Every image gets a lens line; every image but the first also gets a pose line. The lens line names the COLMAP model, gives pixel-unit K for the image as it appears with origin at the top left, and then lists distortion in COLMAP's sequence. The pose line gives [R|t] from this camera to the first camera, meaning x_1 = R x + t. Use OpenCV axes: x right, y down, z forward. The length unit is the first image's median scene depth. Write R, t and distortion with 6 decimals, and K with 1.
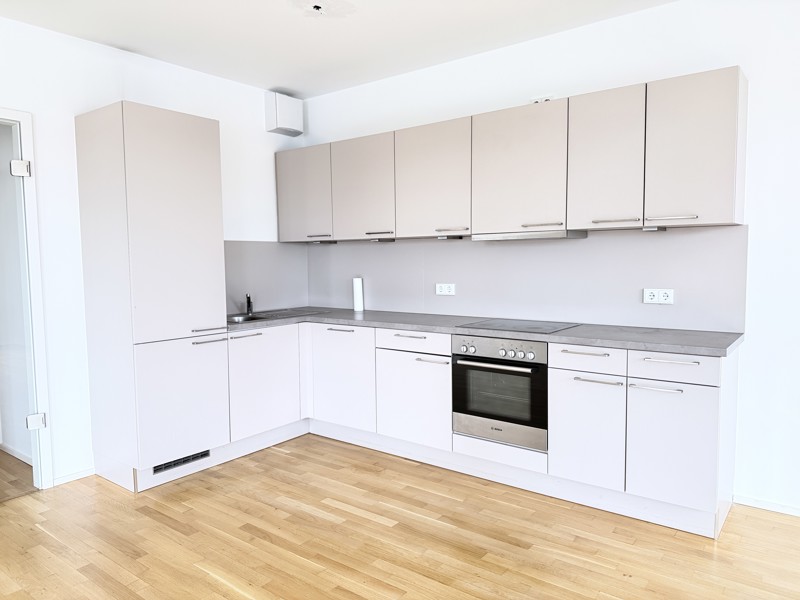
lens RADIAL K [[561.7, 0, 399.2], [0, 561.7, 296.9], [0, 0, 1]] dist [0.080661, -0.108014]
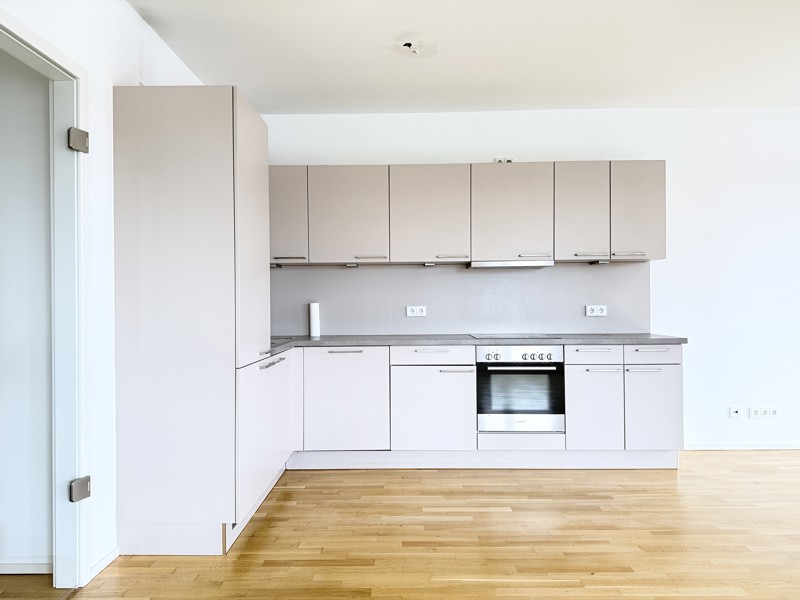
lens RADIAL K [[561.7, 0, 399.2], [0, 561.7, 296.9], [0, 0, 1]] dist [0.080661, -0.108014]
pose [[0.799326, 0.012012, 0.600777, -0.742759], [0.039341, 0.996609, -0.072268, 0.044897], [-0.599608, 0.081401, 0.796143, 0.170415]]
